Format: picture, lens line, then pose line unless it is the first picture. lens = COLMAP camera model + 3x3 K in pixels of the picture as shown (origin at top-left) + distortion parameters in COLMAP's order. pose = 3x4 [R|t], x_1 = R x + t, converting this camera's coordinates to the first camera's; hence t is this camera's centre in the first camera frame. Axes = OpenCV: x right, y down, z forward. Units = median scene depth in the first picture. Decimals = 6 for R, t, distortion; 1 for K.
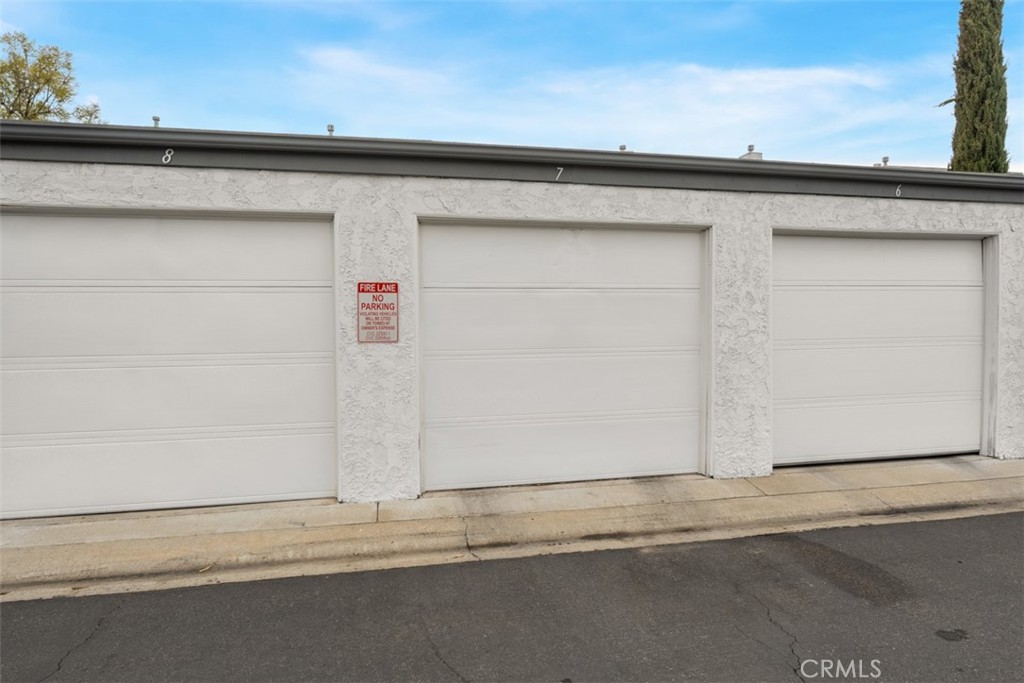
lens RADIAL K [[563.4, 0, 512.0], [0, 563.4, 341.5], [0, 0, 1]] dist [0.004297, -0.019782]
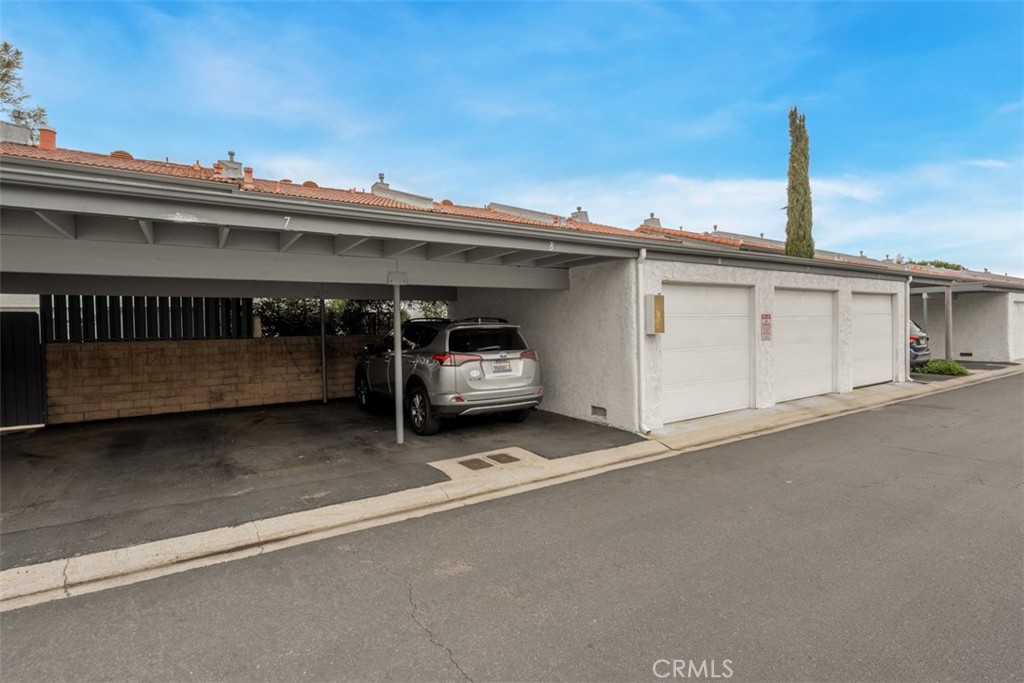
lens RADIAL K [[493.2, 0, 512.0], [0, 493.2, 341.5], [0, 0, 1]] dist [-0.005608, -0.000465]
pose [[0.931535, -0.018008, 0.363205, -1.743830], [0.020753, 0.999778, -0.003657, -0.005081], [-0.363058, 0.010944, 0.931702, -0.474373]]
